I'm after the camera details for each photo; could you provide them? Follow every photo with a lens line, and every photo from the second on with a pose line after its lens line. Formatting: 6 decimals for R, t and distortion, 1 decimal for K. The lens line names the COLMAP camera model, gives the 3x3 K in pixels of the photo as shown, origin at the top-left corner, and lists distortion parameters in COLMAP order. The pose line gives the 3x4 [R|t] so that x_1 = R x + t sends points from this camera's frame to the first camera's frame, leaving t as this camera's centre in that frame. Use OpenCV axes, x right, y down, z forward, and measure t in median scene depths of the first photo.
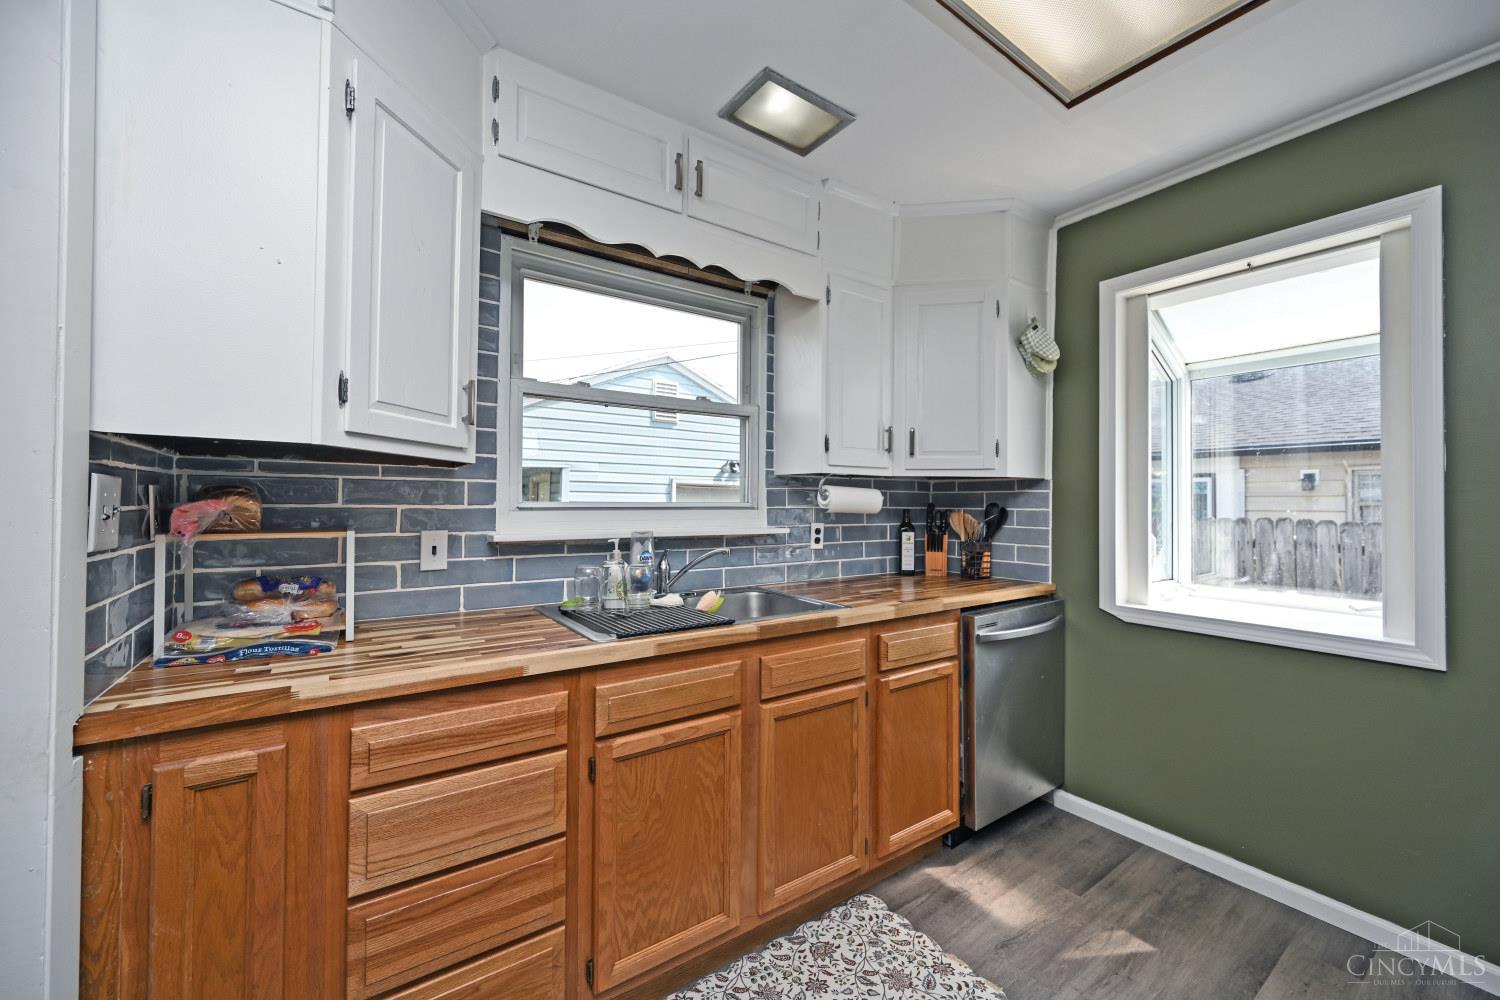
lens RADIAL K [[592.2, 0, 718.4], [0, 592.2, 497.1], [0, 0, 1]] dist [-0.001349, 0.000259]
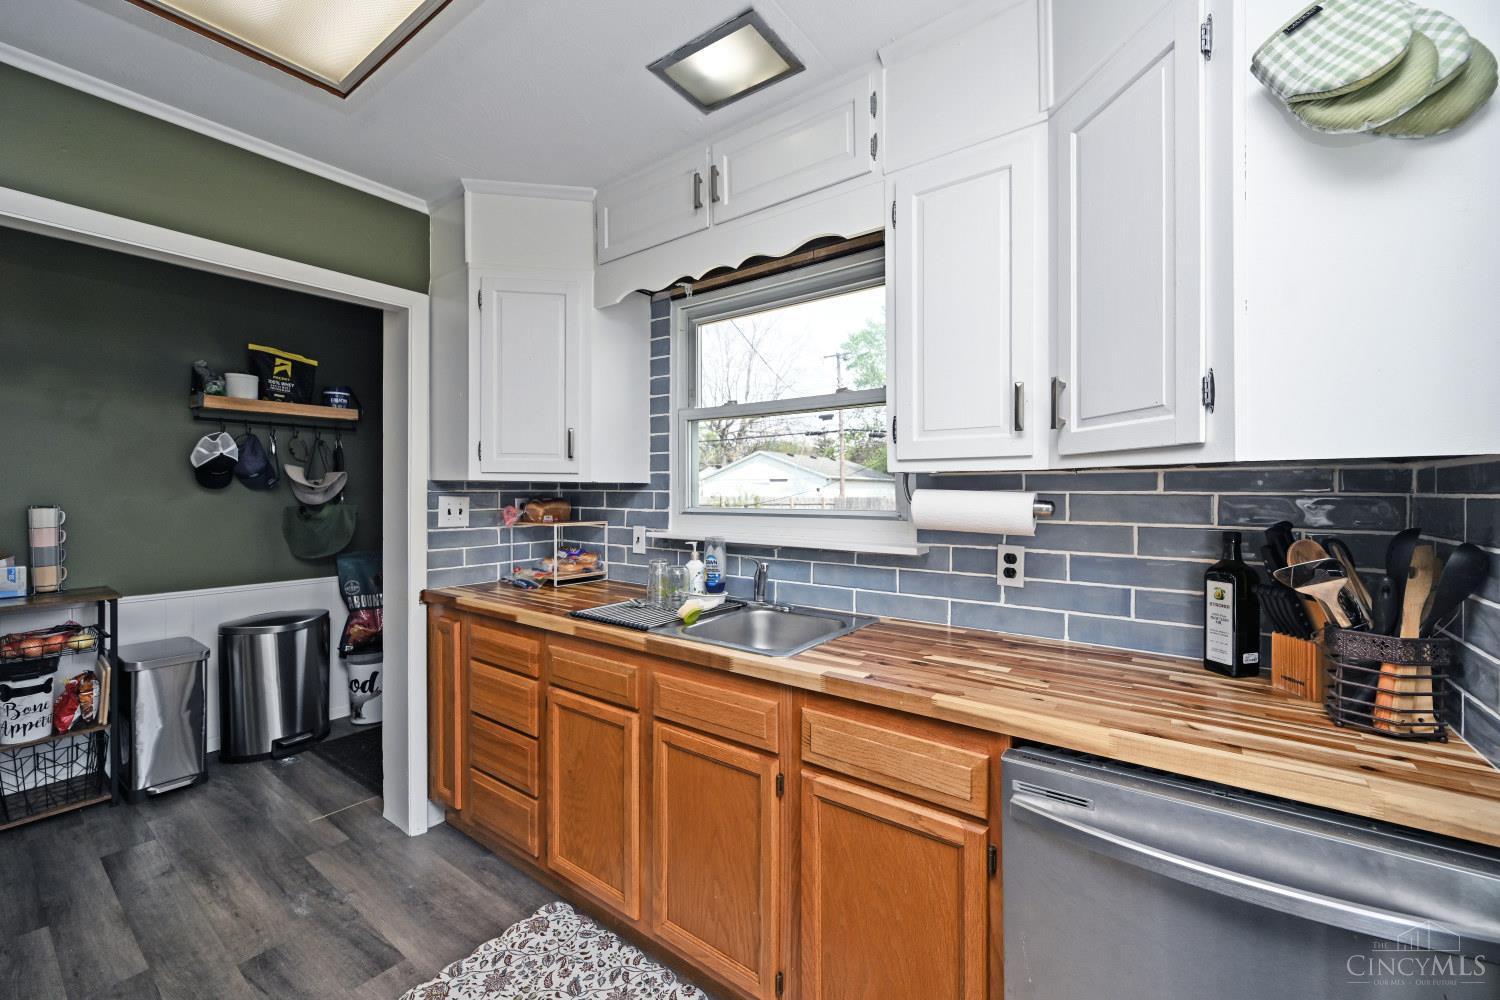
lens RADIAL K [[592.2, 0, 755.7], [0, 592.2, 494.7], [0, 0, 1]] dist [-0.001349, 0.000259]
pose [[0.347913, -0.000151, -0.937527, 1.255862], [0.010065, 0.999943, 0.003574, -0.029709], [0.937473, -0.010680, 0.347895, 0.978425]]
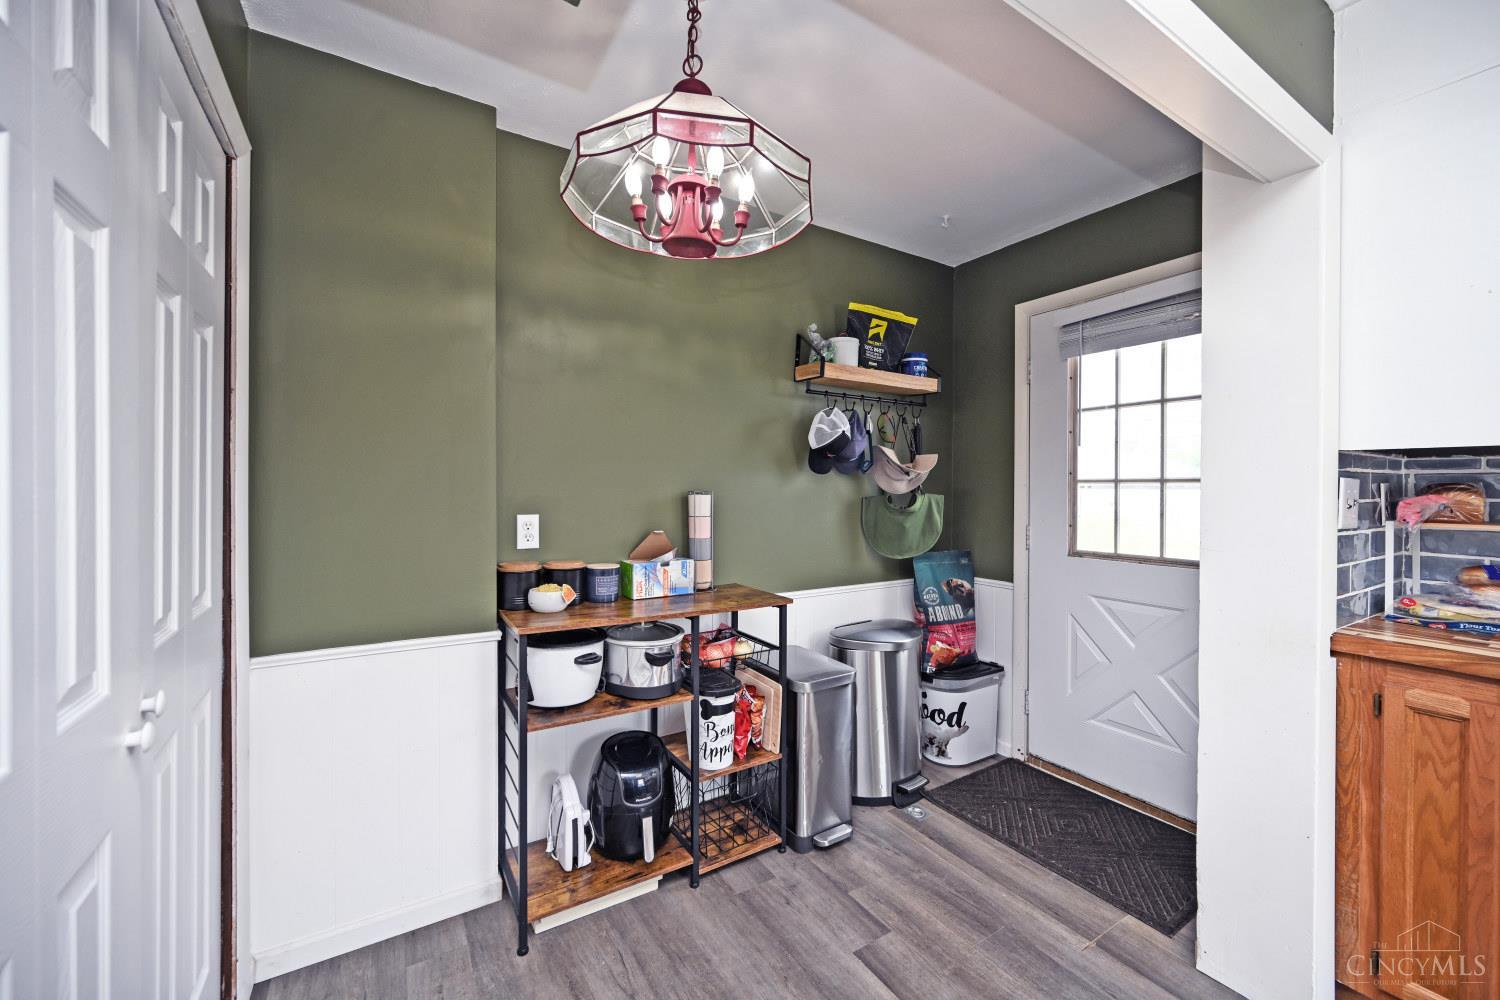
lens RADIAL K [[592.2, 0, 784.8], [0, 592.2, 488.7], [0, 0, 1]] dist [-0.001349, 0.000259]
pose [[0.003710, -0.003691, -0.999986, 0.333095], [0.005373, 0.999979, -0.003671, -0.010341], [0.999979, -0.005360, 0.003730, -0.316511]]
